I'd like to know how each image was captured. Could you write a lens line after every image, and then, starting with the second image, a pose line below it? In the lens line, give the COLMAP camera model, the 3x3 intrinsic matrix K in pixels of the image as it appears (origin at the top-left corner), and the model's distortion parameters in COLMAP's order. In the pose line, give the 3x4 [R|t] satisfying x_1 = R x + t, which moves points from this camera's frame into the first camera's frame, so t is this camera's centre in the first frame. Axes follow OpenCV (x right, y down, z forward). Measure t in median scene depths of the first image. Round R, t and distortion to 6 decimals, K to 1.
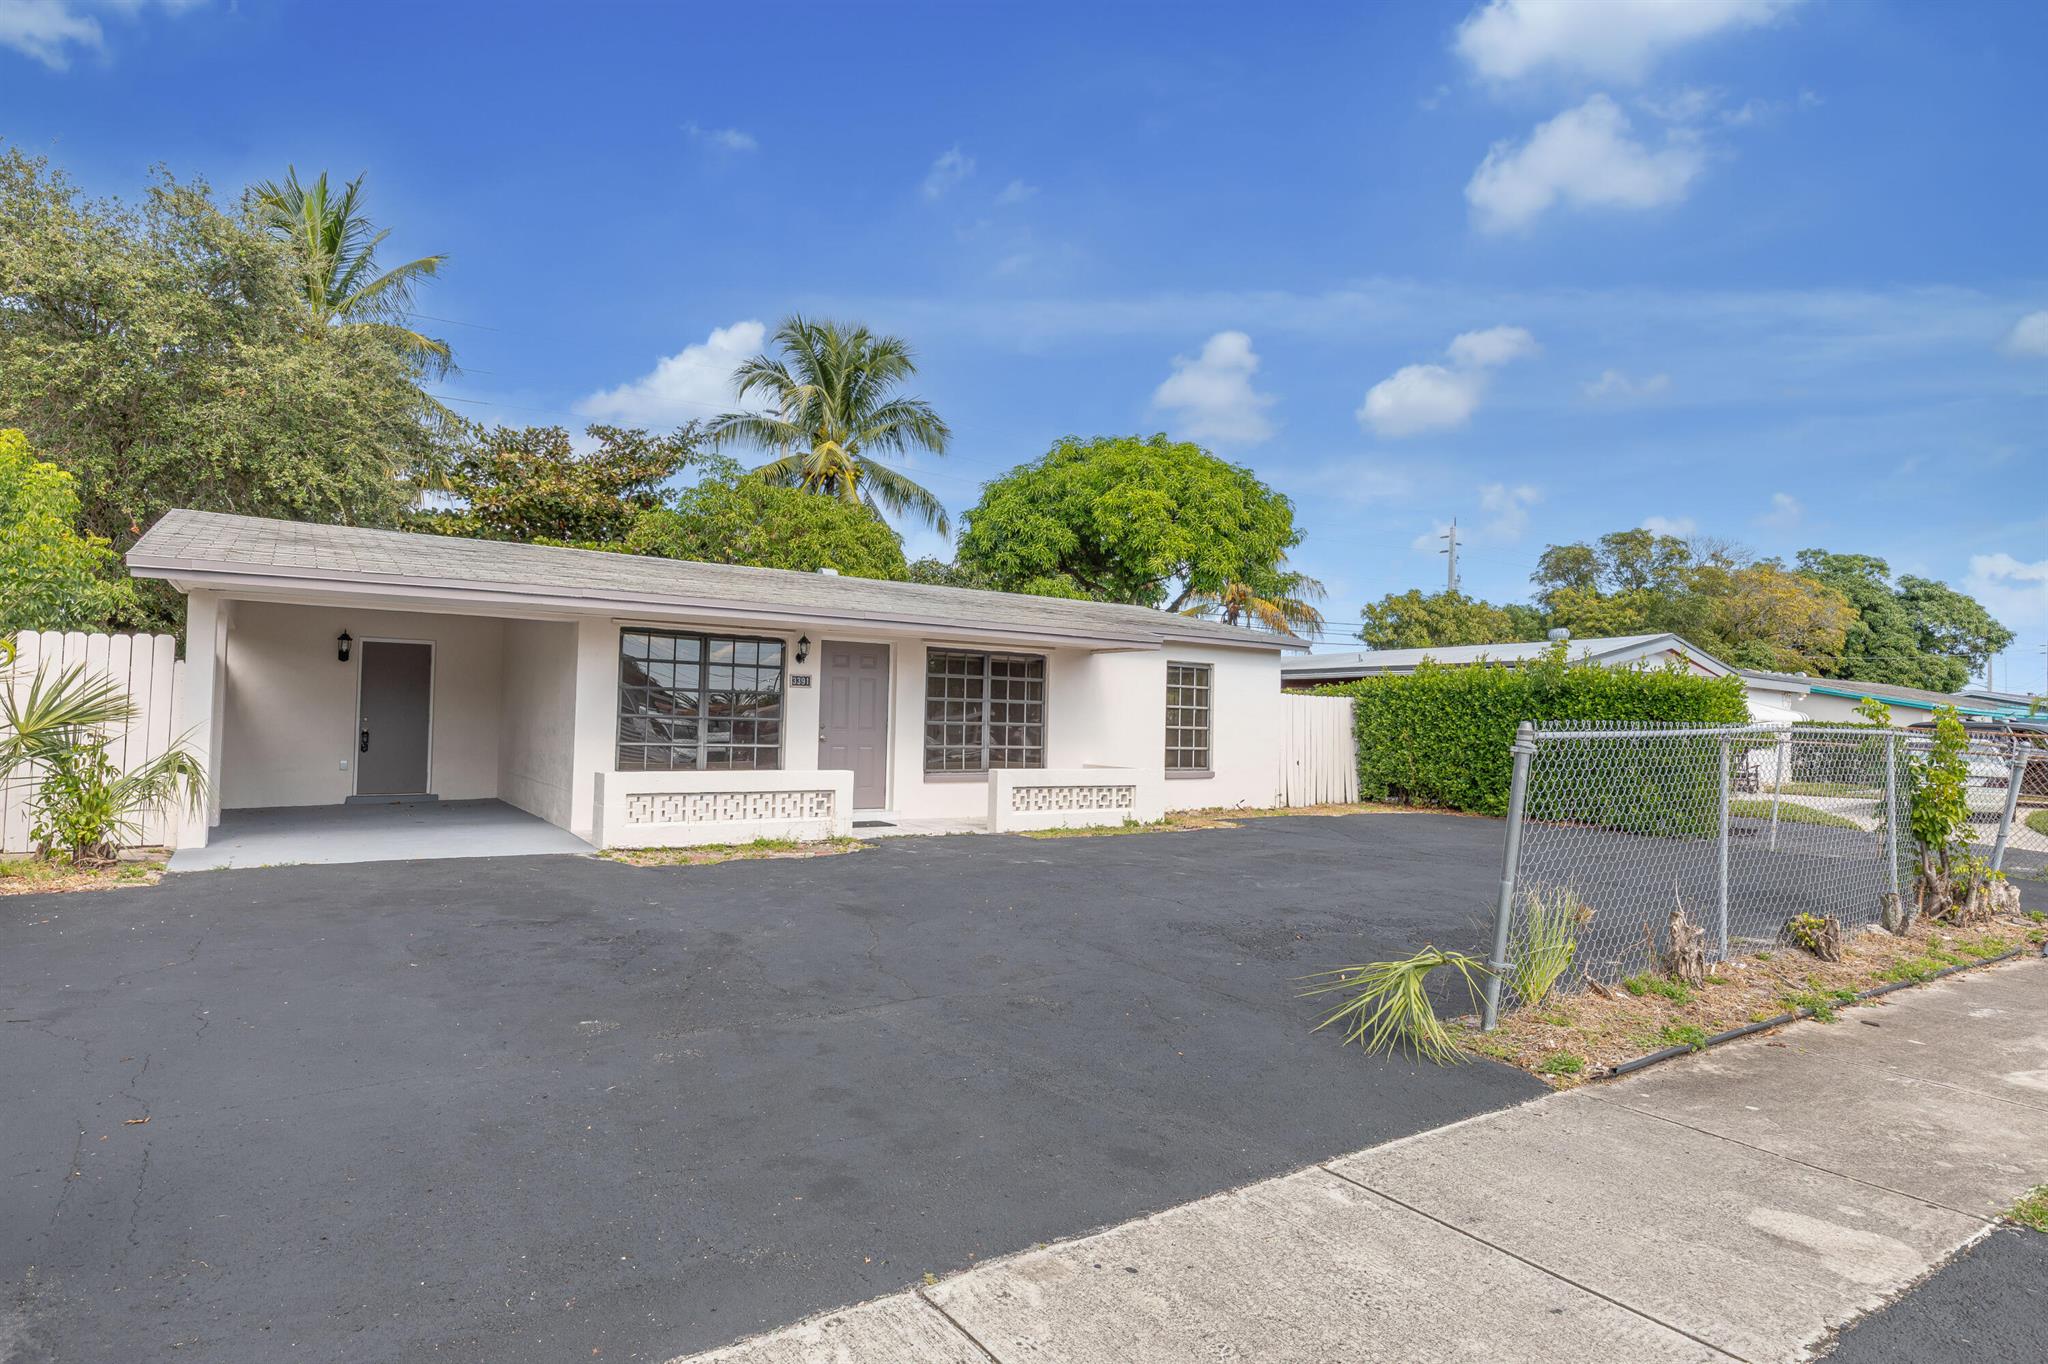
lens RADIAL K [[1096.3, 0, 1026.9], [0, 1096.3, 680.5], [0, 0, 1]] dist [0.002391, -0.000086]
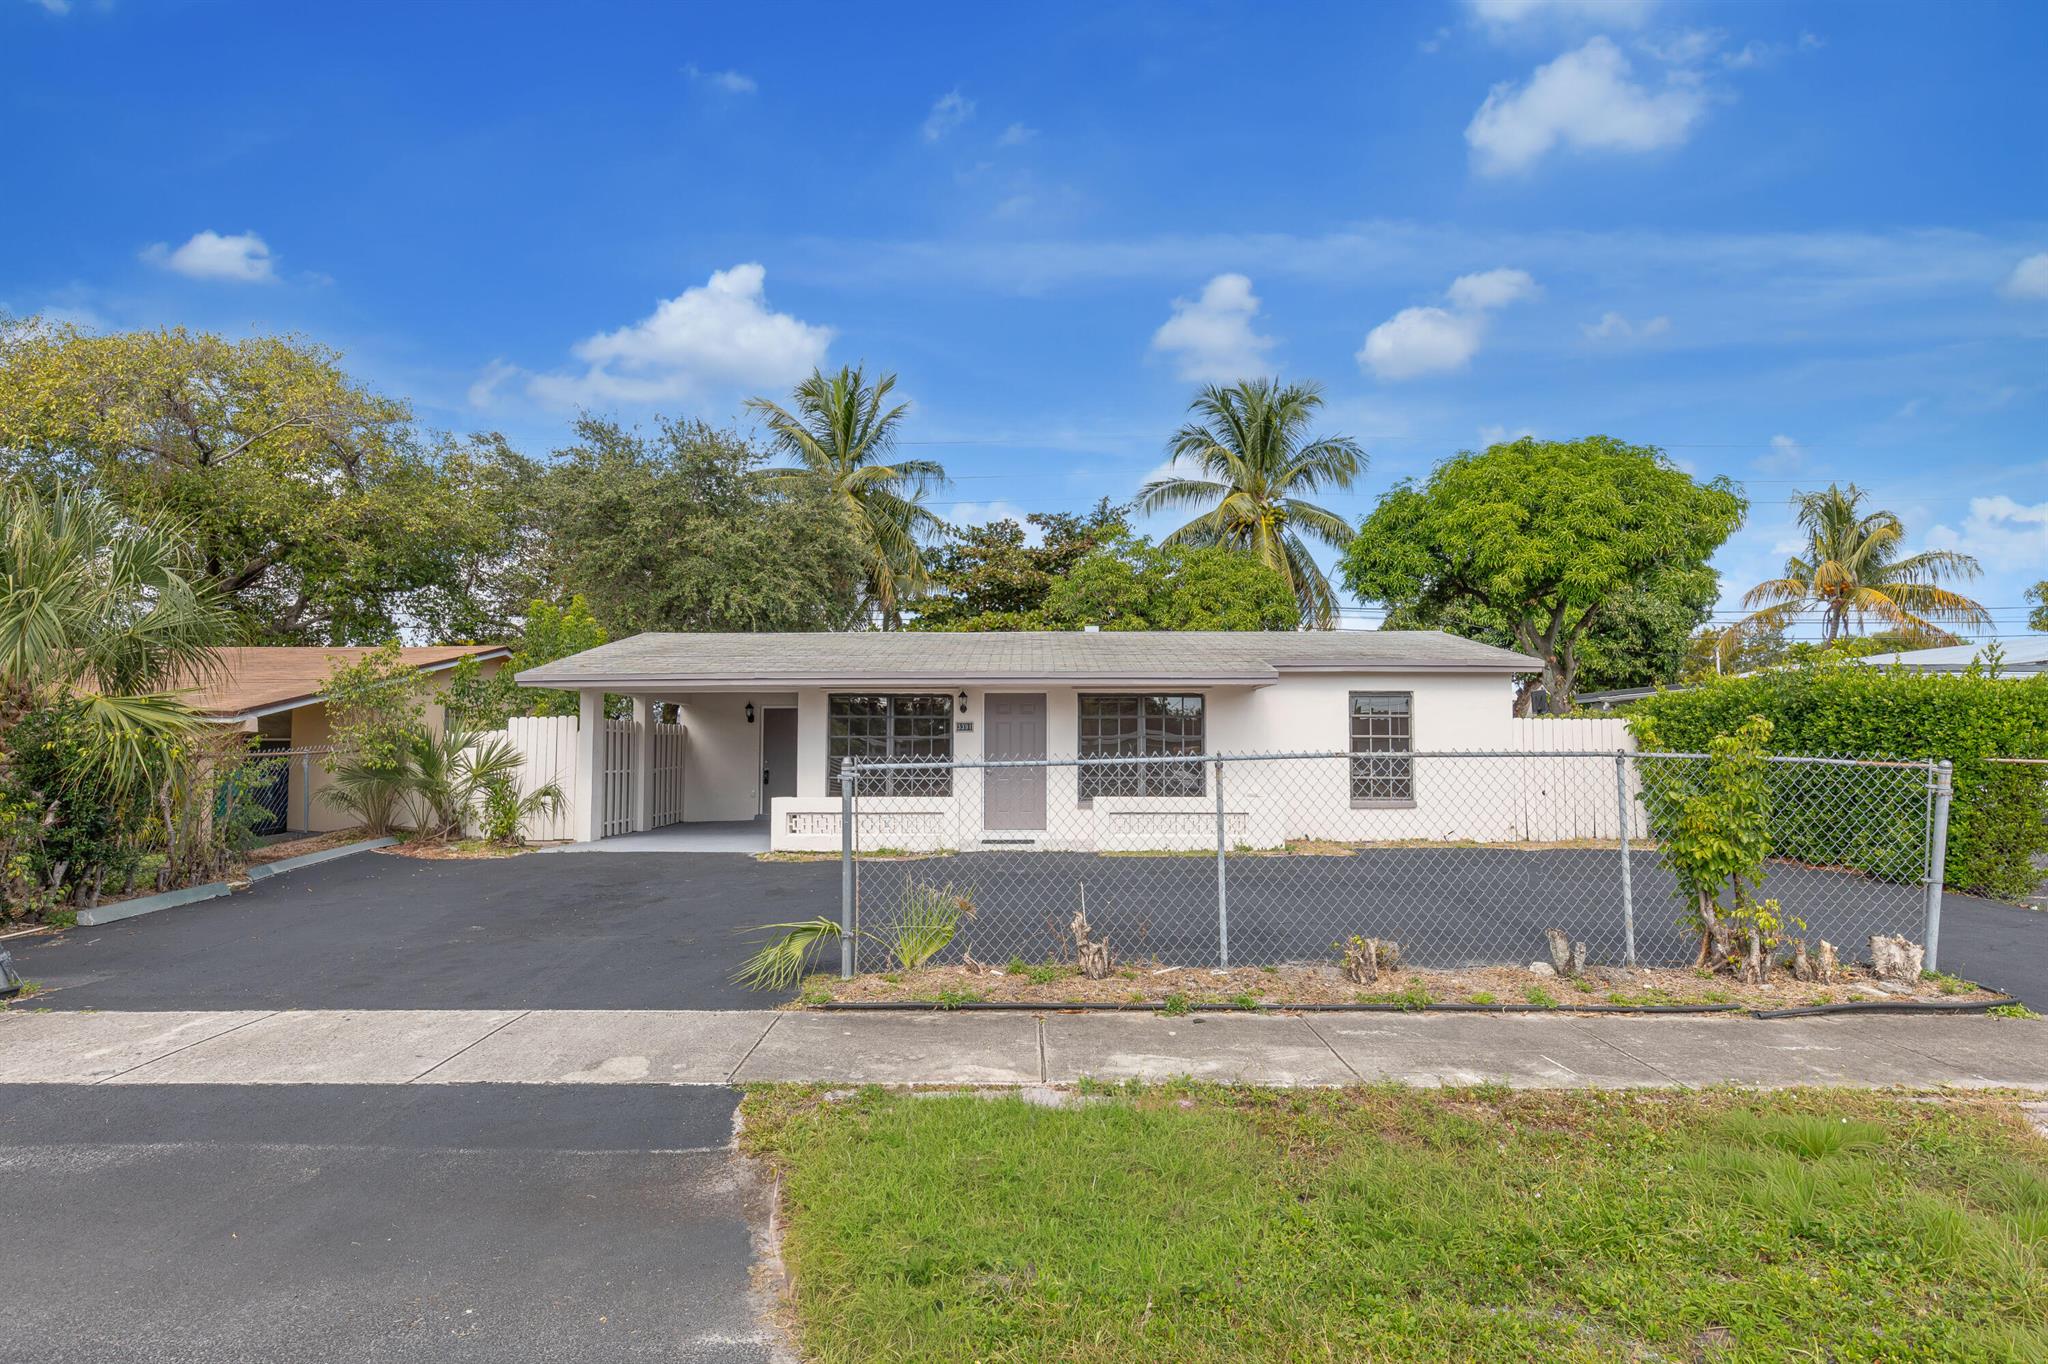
lens RADIAL K [[1096.3, 0, 1019.5], [0, 1096.3, 689.1], [0, 0, 1]] dist [0.002391, -0.000086]
pose [[0.824411, -0.052990, -0.563506, 0.472250], [0.040909, 0.998582, -0.034053, 0.002183], [0.564512, 0.005021, 0.825410, -0.009803]]
